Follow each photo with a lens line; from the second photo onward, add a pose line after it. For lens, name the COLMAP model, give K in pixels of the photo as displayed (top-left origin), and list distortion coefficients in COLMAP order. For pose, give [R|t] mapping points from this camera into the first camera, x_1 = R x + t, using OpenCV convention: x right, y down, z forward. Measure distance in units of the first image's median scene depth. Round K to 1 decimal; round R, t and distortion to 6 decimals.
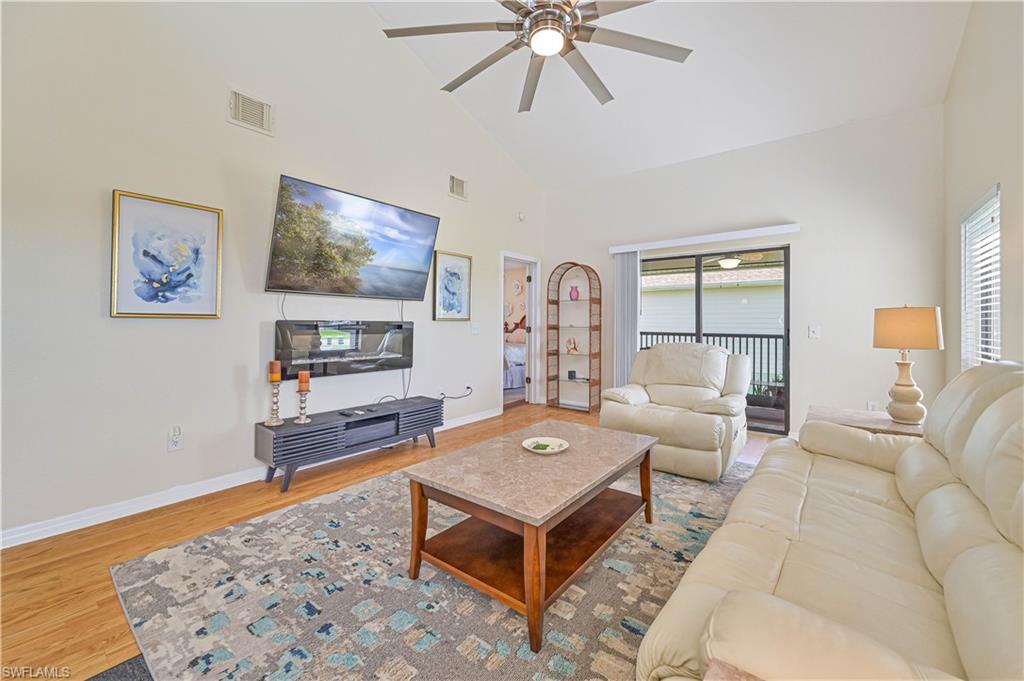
lens RADIAL K [[406.0, 0, 509.2], [0, 406.0, 325.3], [0, 0, 1]] dist [-0.003280, -0.000511]
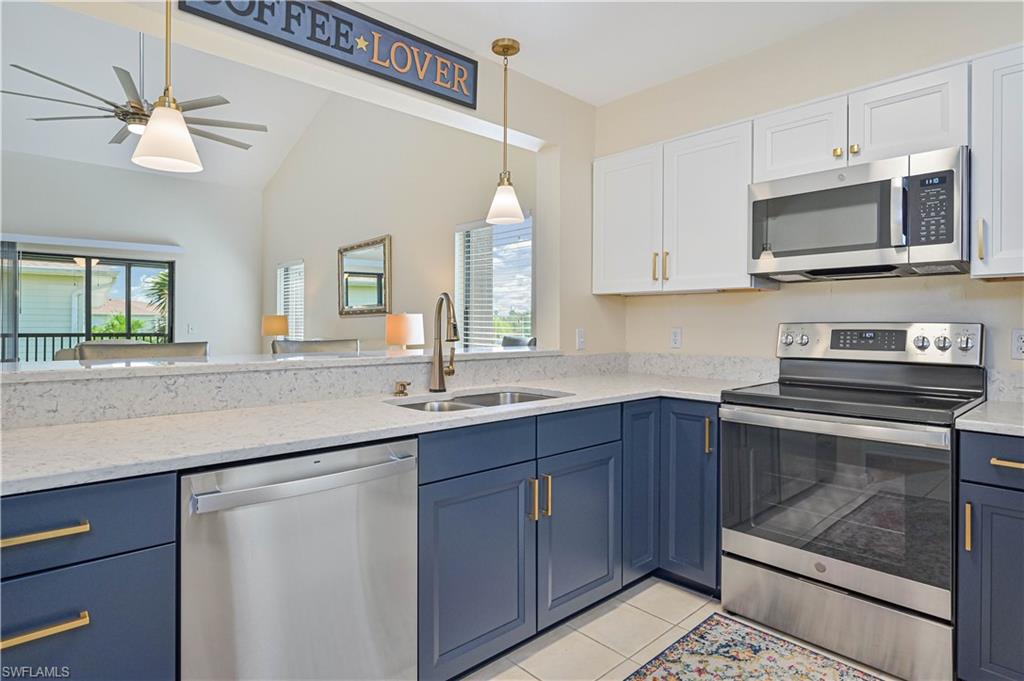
lens RADIAL K [[555.6, 0, 515.9], [0, 555.6, 323.9], [0, 0, 1]] dist [-0.007883, 0.002860]
pose [[0.152796, -0.003956, 0.988250, -1.220369], [0.002146, 0.999991, 0.003671, -0.005693], [-0.988255, 0.001560, 0.152803, -0.467409]]
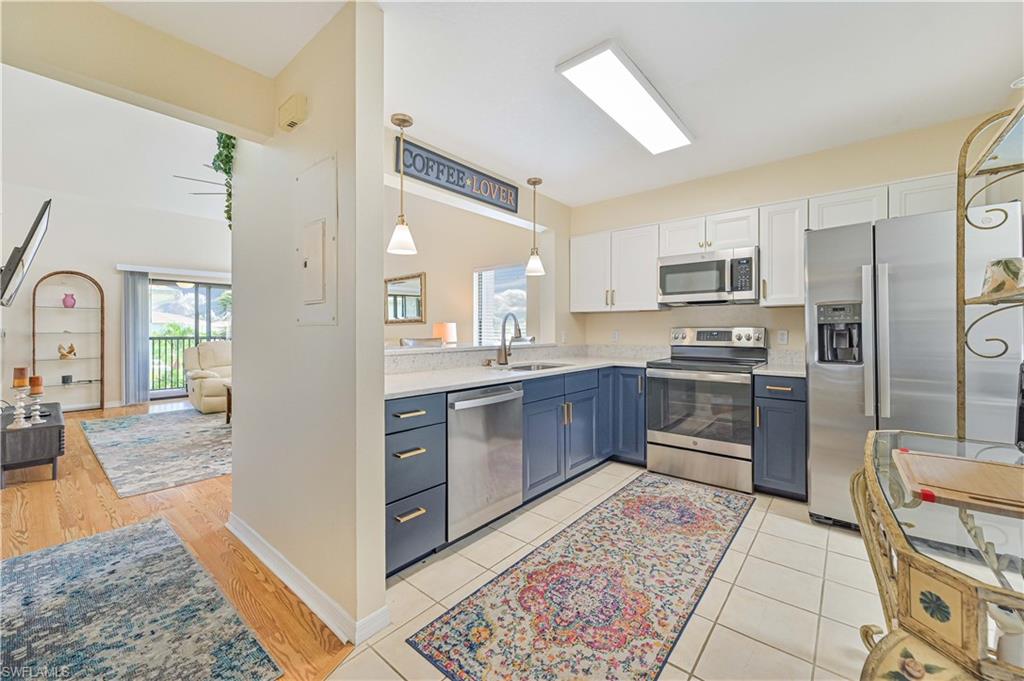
lens RADIAL K [[406.0, 0, 516.0], [0, 406.0, 329.6], [0, 0, 1]] dist [-0.003280, -0.000511]
pose [[0.026152, -0.006096, 0.999639, -1.545053], [0.005800, 0.999966, 0.005946, -0.007178], [-0.999641, 0.005642, 0.026186, -0.302309]]
